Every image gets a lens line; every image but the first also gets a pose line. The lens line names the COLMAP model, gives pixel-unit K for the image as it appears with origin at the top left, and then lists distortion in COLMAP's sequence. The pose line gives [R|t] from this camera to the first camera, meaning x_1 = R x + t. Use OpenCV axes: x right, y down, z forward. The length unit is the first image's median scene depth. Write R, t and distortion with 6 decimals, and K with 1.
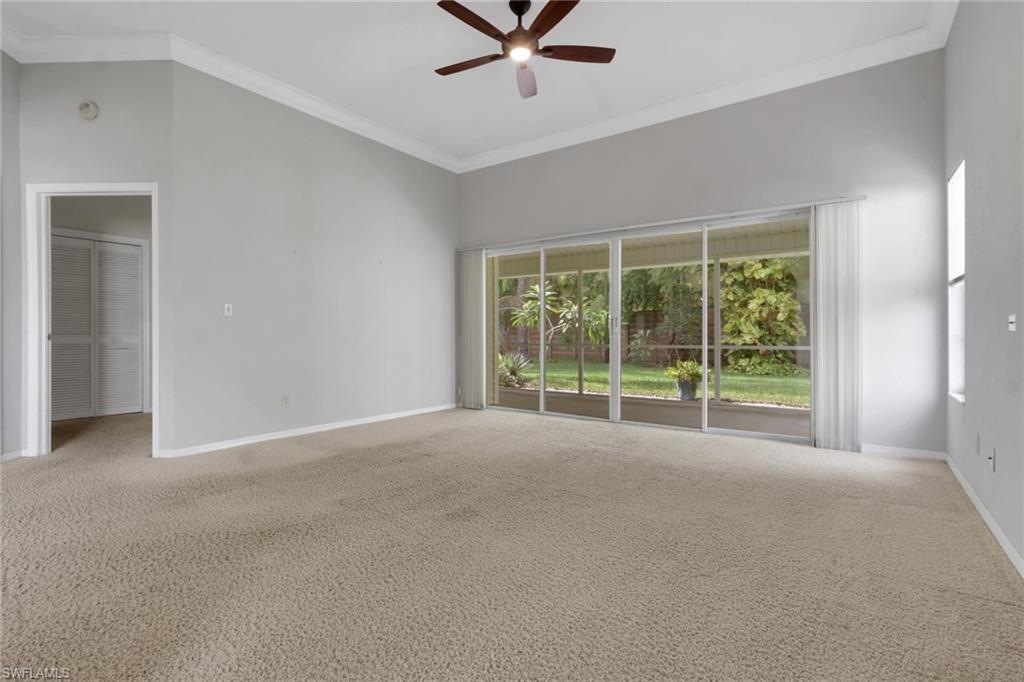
lens RADIAL K [[500.3, 0, 512.0], [0, 500.3, 337.1], [0, 0, 1]] dist [-0.000733, -0.000008]
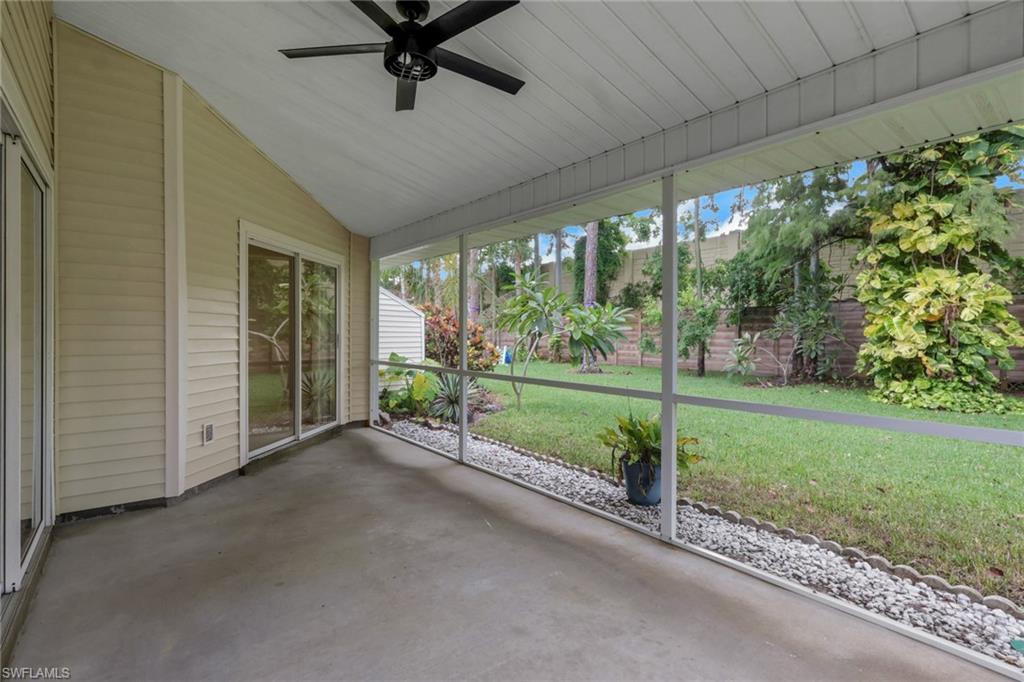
lens RADIAL K [[490.4, 0, 511.4], [0, 490.4, 340.0], [0, 0, 1]] dist [0.001459, -0.000026]
pose [[0.955220, 0.006532, -0.295824, 0.184221], [-0.003411, 0.999933, 0.011066, -0.014040], [0.295877, -0.009561, 0.955178, 0.271700]]
